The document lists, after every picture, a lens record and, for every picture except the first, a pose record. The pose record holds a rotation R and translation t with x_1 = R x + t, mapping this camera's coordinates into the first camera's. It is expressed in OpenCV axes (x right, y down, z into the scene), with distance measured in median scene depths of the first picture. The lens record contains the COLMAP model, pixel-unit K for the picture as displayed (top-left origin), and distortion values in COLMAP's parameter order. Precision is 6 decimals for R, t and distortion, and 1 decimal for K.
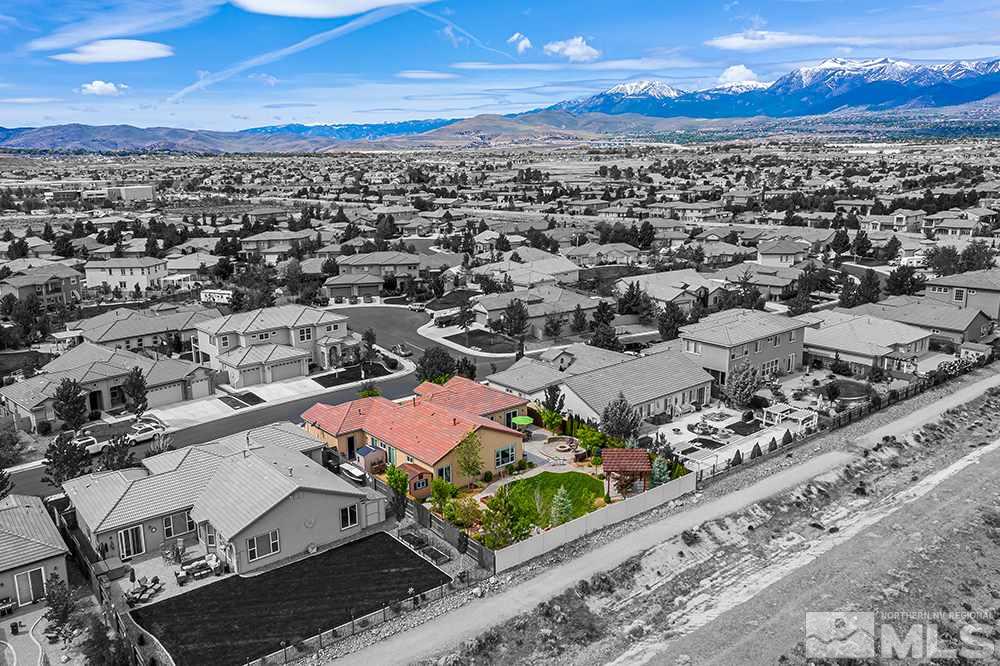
lens RADIAL K [[792.7, 0, 497.5], [0, 792.7, 331.0], [0, 0, 1]] dist [-0.012839, -0.001109]
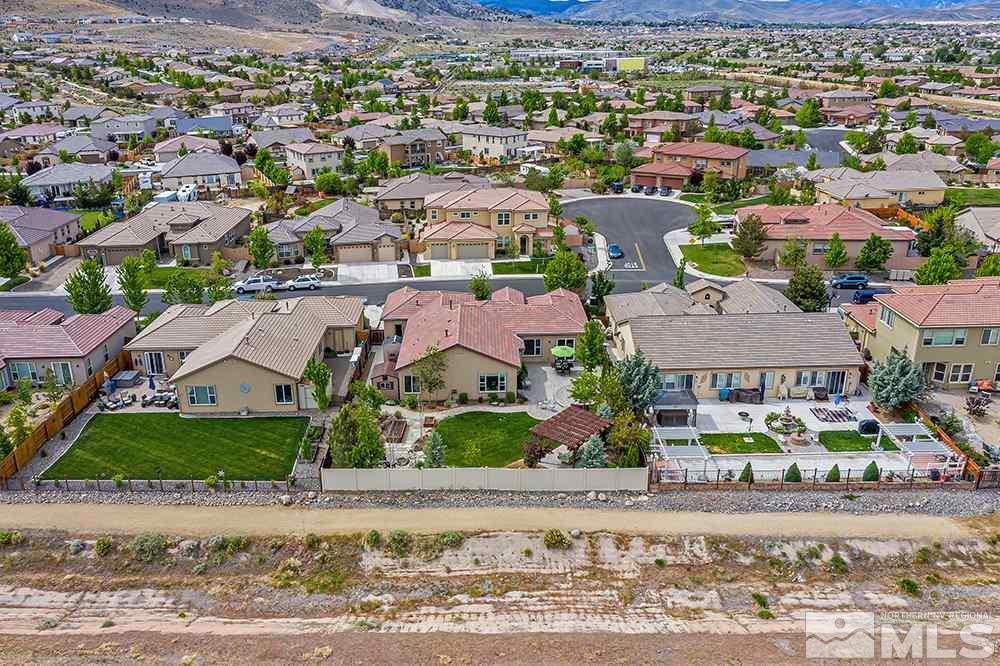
lens RADIAL K [[760.4, 0, 453.1], [0, 760.4, 330.0], [0, 0, 1]] dist [-0.010472, -0.001478]
pose [[0.768454, 0.234311, -0.595463, 0.357448], [-0.134952, 0.968962, 0.207124, -0.056871], [0.625512, -0.078807, 0.776224, 0.220051]]
